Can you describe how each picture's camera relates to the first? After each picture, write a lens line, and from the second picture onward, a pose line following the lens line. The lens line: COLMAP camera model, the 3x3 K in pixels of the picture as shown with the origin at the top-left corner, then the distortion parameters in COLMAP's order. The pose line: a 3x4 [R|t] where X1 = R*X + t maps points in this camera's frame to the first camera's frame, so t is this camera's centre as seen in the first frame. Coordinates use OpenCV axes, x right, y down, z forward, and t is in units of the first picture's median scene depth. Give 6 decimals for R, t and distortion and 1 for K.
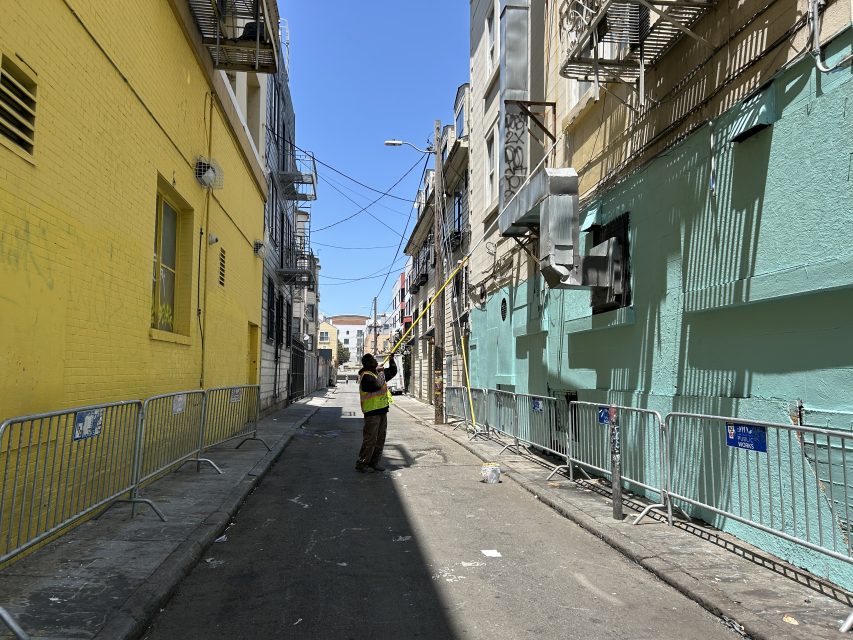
lens RADIAL K [[647.3, 0, 426.5], [0, 647.3, 320.0], [0, 0, 1]] dist [0.041366, -0.006060]
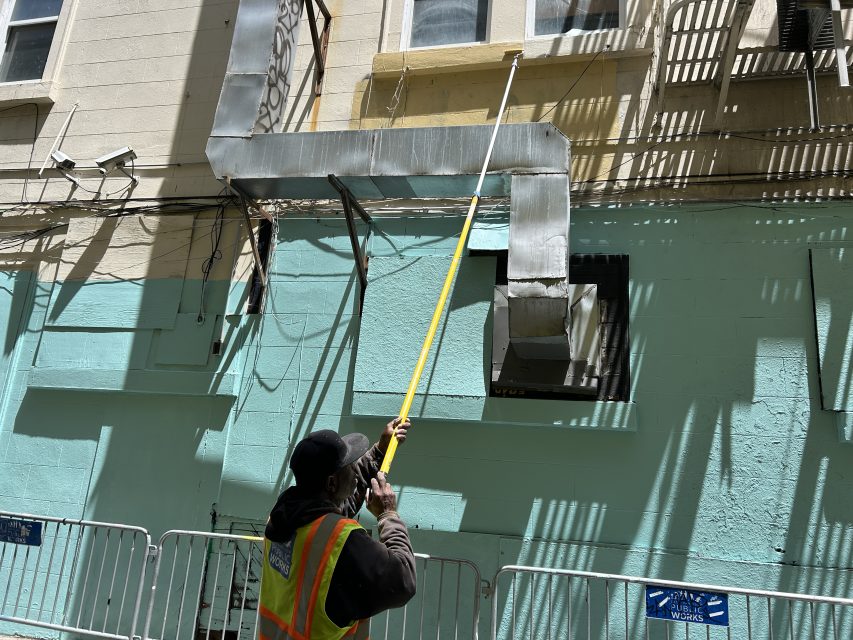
lens RADIAL K [[598.4, 0, 426.5], [0, 598.4, 320.0], [0, 0, 1]] dist [-0.002528, -0.002289]
pose [[0.330295, 0.265373, 0.905805, -0.288705], [-0.147468, 0.962387, -0.228177, 0.063244], [-0.932287, -0.058212, 0.357005, 1.015408]]
